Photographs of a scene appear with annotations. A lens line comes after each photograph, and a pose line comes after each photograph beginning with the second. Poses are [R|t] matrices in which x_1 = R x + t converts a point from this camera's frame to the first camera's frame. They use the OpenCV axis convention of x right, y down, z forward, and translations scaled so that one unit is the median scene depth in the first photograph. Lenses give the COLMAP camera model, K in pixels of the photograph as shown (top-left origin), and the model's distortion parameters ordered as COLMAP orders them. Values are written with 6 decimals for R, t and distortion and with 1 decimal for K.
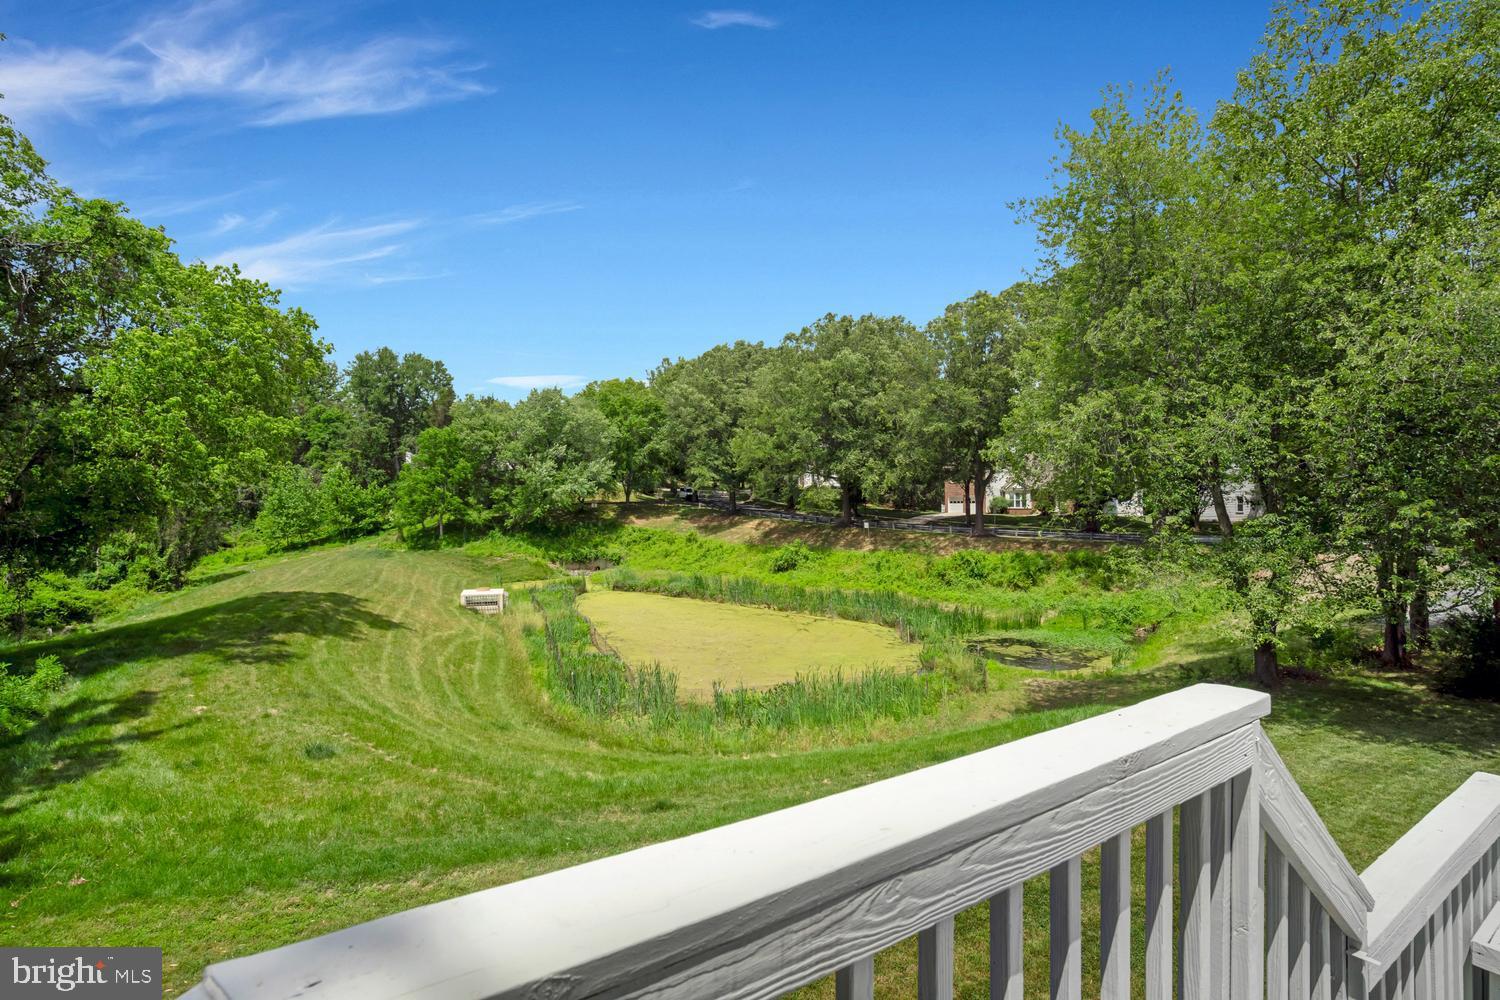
lens RADIAL K [[691.4, 0, 723.4], [0, 691.4, 502.7], [0, 0, 1]] dist [-0.057852, 0.042293]
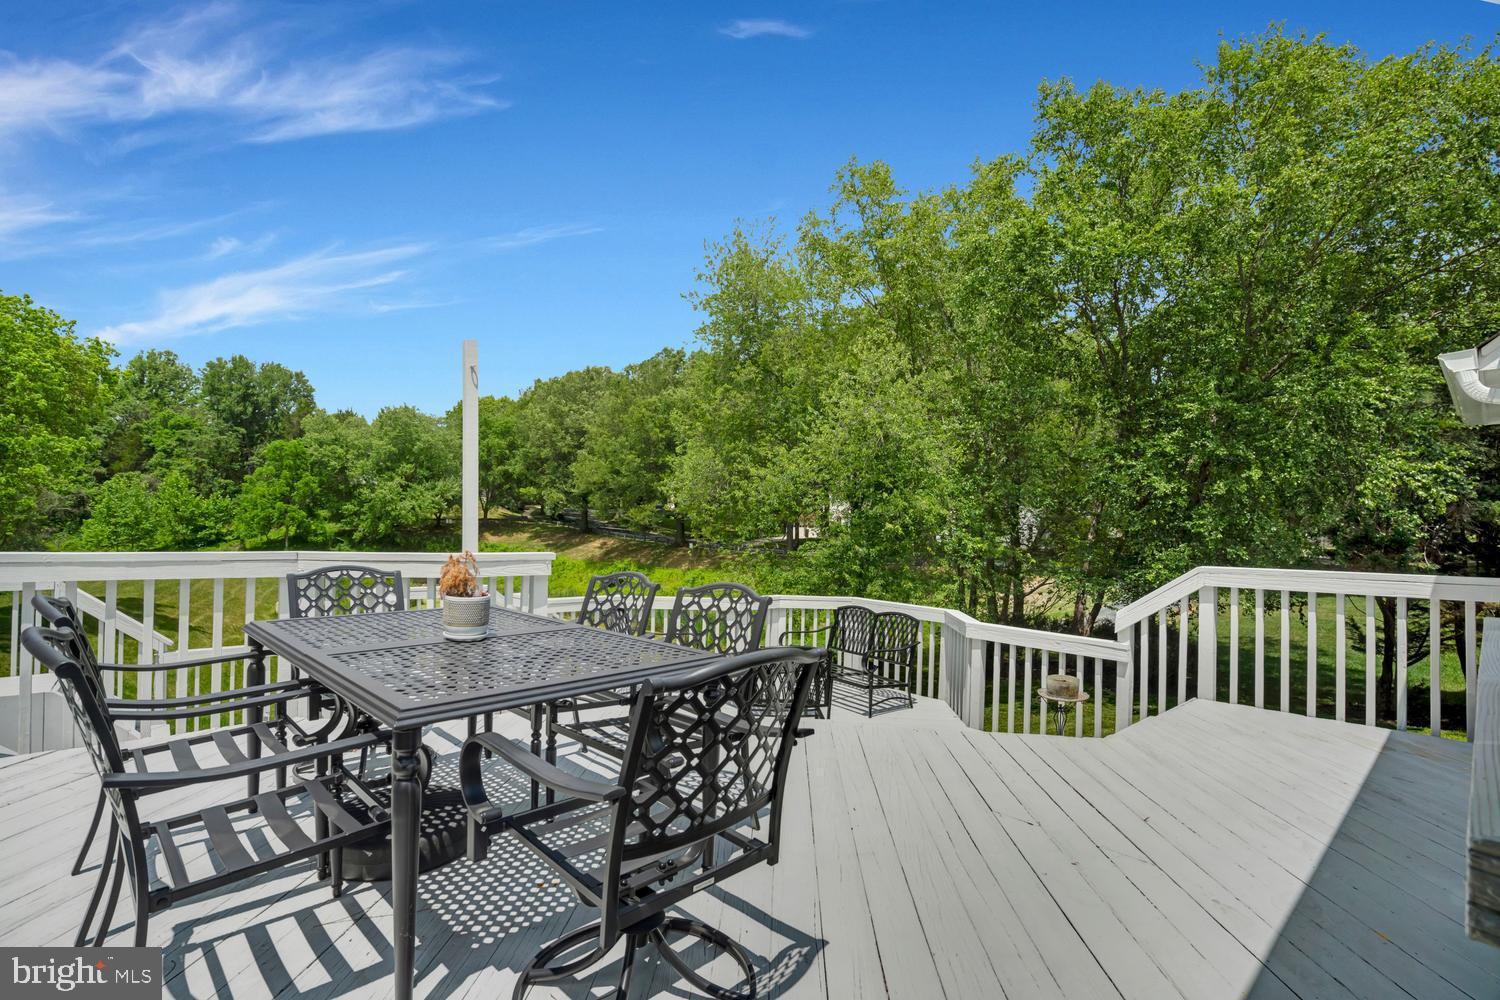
lens RADIAL K [[697.8, 0, 743.2], [0, 697.8, 509.9], [0, 0, 1]] dist [-0.056704, 0.023387]
pose [[0.988666, 0.026463, 0.147781, 0.102730], [-0.023841, 0.999526, -0.019488, -0.003875], [-0.148227, 0.015743, 0.988828, -0.093637]]
